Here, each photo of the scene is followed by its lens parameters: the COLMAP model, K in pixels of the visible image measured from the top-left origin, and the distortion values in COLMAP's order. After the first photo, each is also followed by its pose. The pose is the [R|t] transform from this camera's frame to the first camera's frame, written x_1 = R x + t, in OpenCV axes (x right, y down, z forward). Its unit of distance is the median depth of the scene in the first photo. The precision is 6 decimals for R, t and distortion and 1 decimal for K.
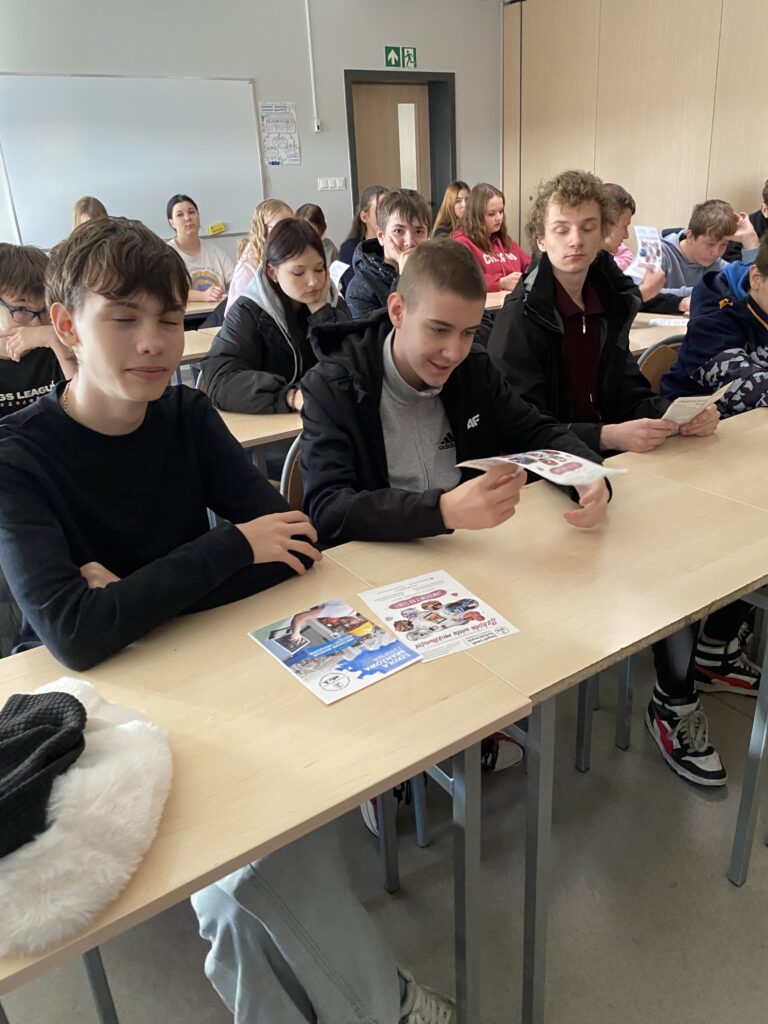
lens RADIAL K [[778.7, 0, 383.9], [0, 778.7, 491.8], [0, 0, 1]] dist [0.007836, 0.001464]
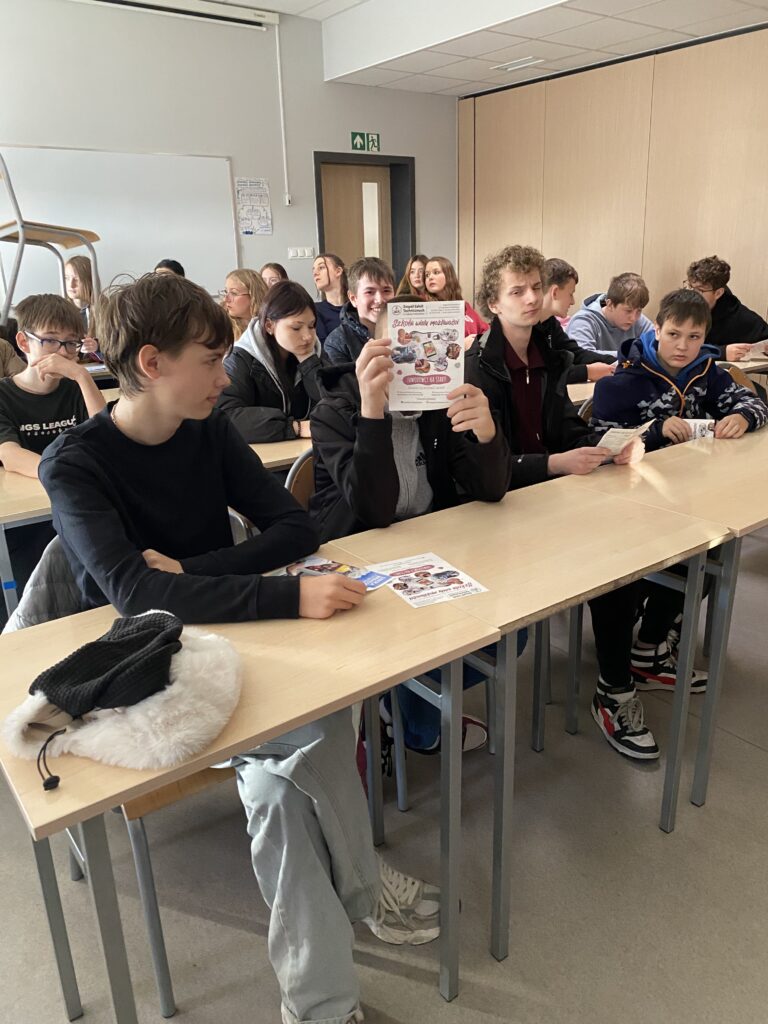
lens RADIAL K [[777.0, 0, 384.0], [0, 777.0, 512.0], [0, 0, 1]] dist [0.058997, -0.131448]
pose [[0.997999, 0.003025, 0.063154, -0.047496], [0.000780, 0.998189, -0.060150, 0.071704], [-0.063222, 0.060079, 0.996189, -0.161245]]
